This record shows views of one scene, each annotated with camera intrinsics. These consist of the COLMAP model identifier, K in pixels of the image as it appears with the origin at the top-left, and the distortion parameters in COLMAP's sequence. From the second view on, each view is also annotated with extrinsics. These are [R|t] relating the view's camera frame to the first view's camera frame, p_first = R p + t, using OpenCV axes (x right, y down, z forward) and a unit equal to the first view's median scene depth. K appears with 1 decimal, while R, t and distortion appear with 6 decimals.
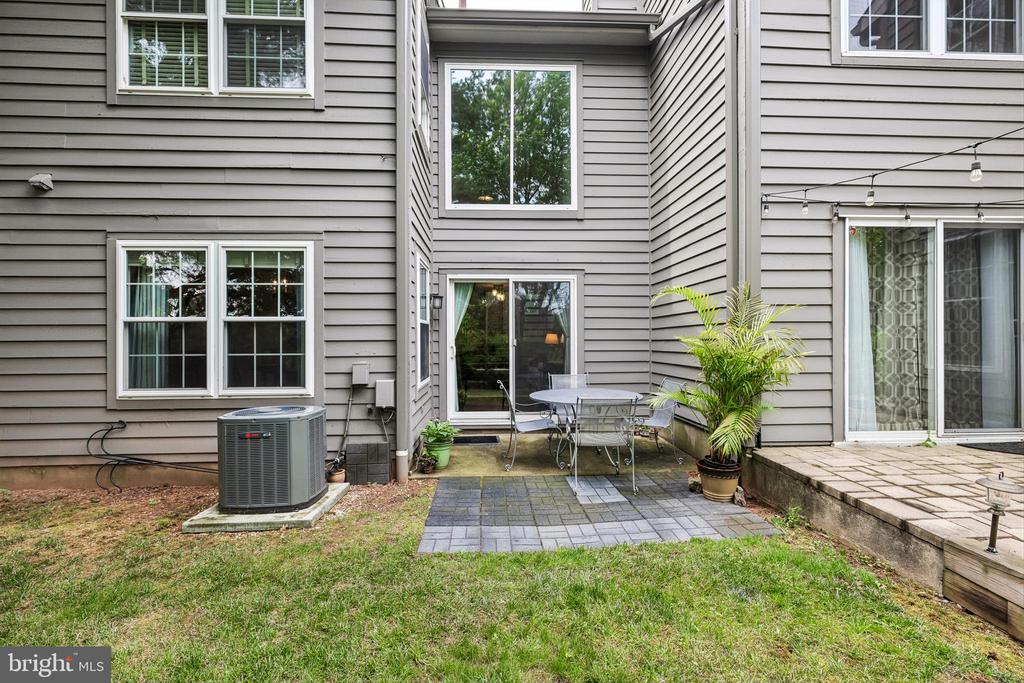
lens RADIAL K [[473.3, 0, 507.8], [0, 473.3, 338.7], [0, 0, 1]] dist [-0.003275, 0.002341]
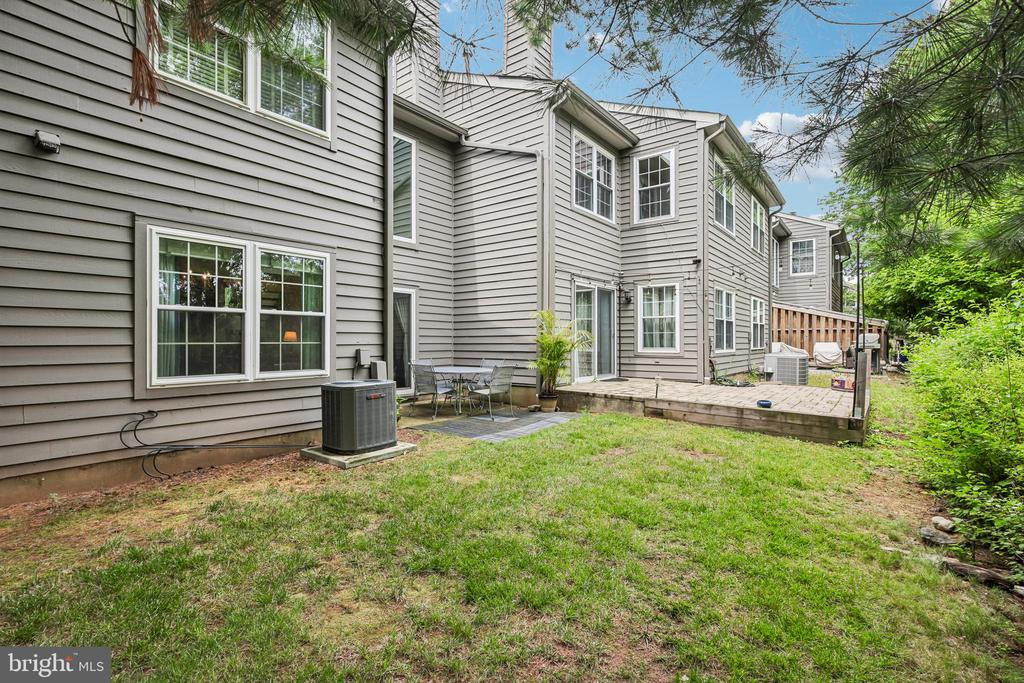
lens RADIAL K [[473.3, 0, 509.8], [0, 473.3, 339.7], [0, 0, 1]] dist [-0.003275, 0.002341]
pose [[0.653686, 0.006009, 0.756742, -1.084063], [-0.004878, 0.999981, -0.003726, 0.027935], [-0.756750, -0.001256, 0.653703, -0.200300]]
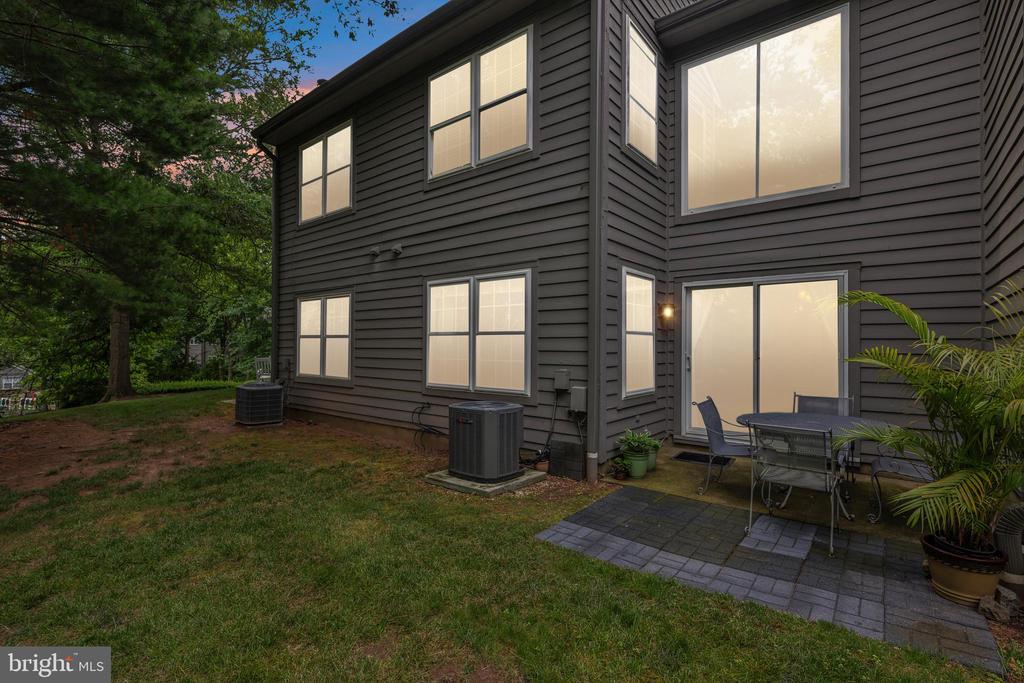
lens RADIAL K [[473.3, 0, 508.4], [0, 473.3, 338.5], [0, 0, 1]] dist [-0.003275, 0.002341]
pose [[0.741979, -0.001369, -0.670422, 0.369090], [-0.007620, 0.999916, -0.010475, -0.013078], [0.670380, 0.012881, 0.741906, 0.065809]]
